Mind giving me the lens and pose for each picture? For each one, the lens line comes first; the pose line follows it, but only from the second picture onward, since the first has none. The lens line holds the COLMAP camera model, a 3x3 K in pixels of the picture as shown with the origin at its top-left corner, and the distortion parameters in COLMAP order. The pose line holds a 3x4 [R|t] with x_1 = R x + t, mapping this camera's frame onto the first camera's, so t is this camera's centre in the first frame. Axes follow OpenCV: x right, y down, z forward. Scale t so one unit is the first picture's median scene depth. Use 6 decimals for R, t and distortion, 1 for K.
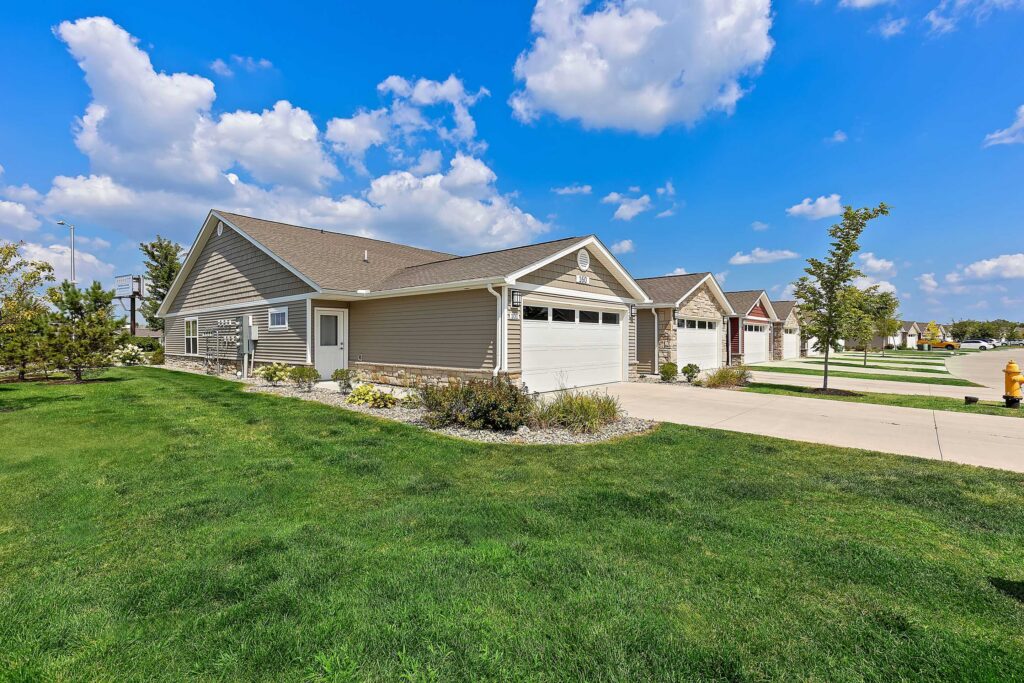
lens RADIAL K [[423.4, 0, 512.0], [0, 423.4, 341.5], [0, 0, 1]] dist [-0.016762, -0.000130]
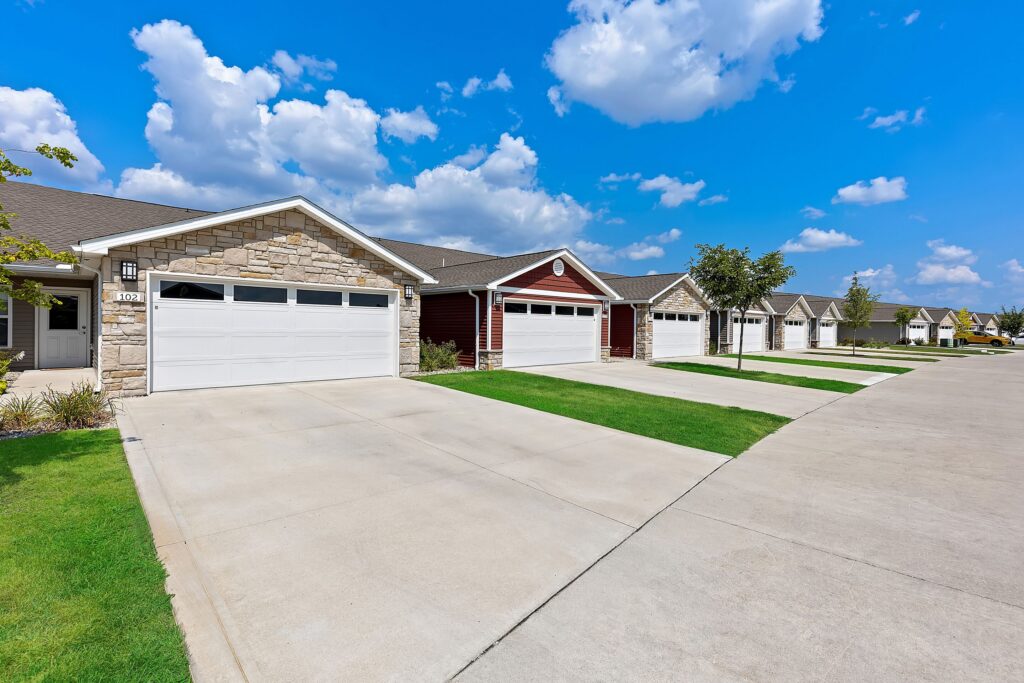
lens RADIAL K [[461.2, 0, 506.4], [0, 461.2, 350.3], [0, 0, 1]] dist [0.011500, -0.000410]
pose [[0.989999, 0.020046, -0.139643, 0.134501], [-0.014362, 0.999031, 0.041596, 0.003927], [0.140341, -0.039175, 0.989328, -0.282373]]
